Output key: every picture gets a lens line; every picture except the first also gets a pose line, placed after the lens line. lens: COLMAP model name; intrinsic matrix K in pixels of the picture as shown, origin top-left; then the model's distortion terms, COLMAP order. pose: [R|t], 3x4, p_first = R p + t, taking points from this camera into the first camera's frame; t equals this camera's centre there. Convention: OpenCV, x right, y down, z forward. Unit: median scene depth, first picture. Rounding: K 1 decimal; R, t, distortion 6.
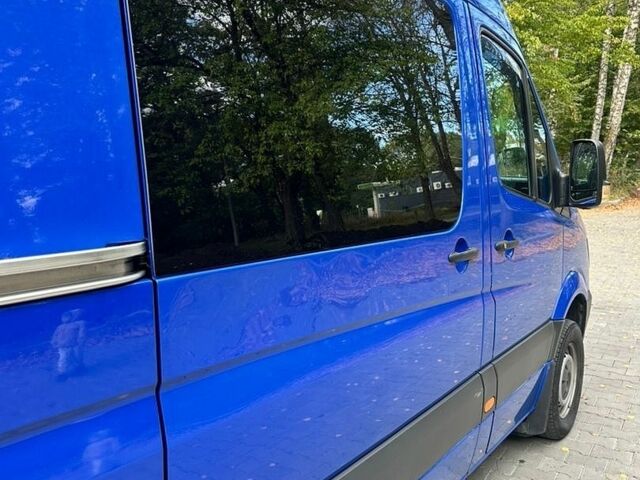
lens RADIAL K [[475.1, 0, 320.0], [0, 475.1, 240.0], [0, 0, 1]] dist [-0.077818, -0.000754]
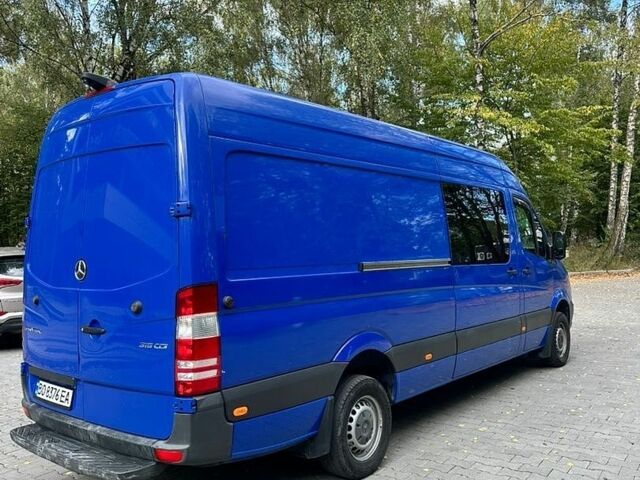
lens RADIAL K [[475.1, 0, 320.0], [0, 475.1, 240.0], [0, 0, 1]] dist [-0.077818, -0.000754]
pose [[0.998233, -0.005767, -0.059135, -0.088583], [-0.003988, 0.986530, -0.163533, 0.038871], [0.059282, 0.163480, 0.984764, -0.246202]]
